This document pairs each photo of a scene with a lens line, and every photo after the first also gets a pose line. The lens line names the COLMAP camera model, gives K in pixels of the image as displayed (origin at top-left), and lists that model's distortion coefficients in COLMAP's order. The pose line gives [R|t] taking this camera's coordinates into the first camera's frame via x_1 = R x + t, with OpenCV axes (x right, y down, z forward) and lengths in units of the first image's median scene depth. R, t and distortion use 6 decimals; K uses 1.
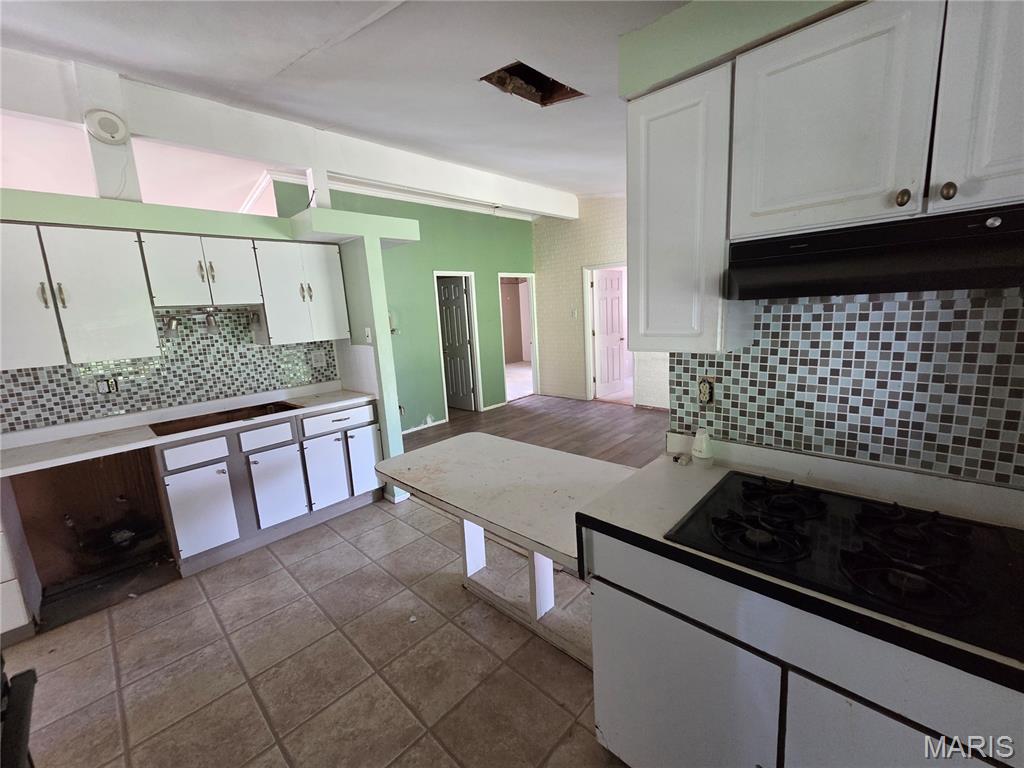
lens RADIAL K [[416.7, 0, 517.8], [0, 416.7, 379.7], [0, 0, 1]] dist [-0.000032, 0.000005]
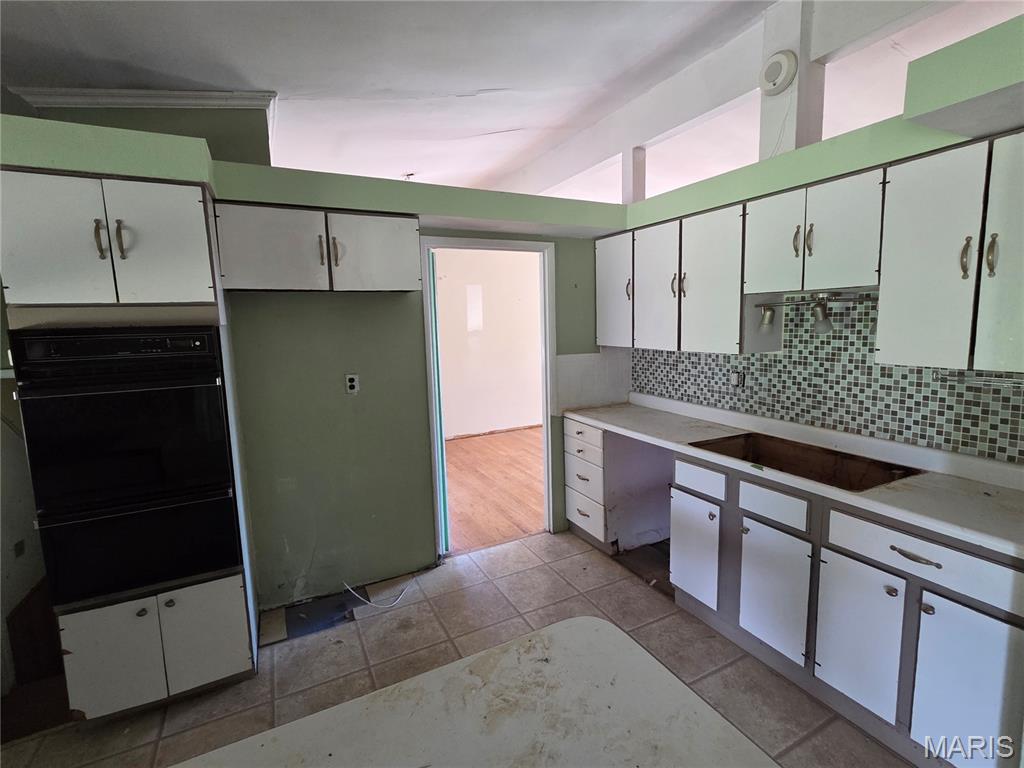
lens RADIAL K [[478.5, 0, 515.6], [0, 478.5, 377.1], [0, 0, 1]] dist [0.012262, 0.000423]
pose [[-0.319184, 0.181492, -0.930151, 0.143506], [-0.116703, 0.966493, 0.228630, -0.155804], [0.940480, 0.181527, -0.287309, 0.755132]]
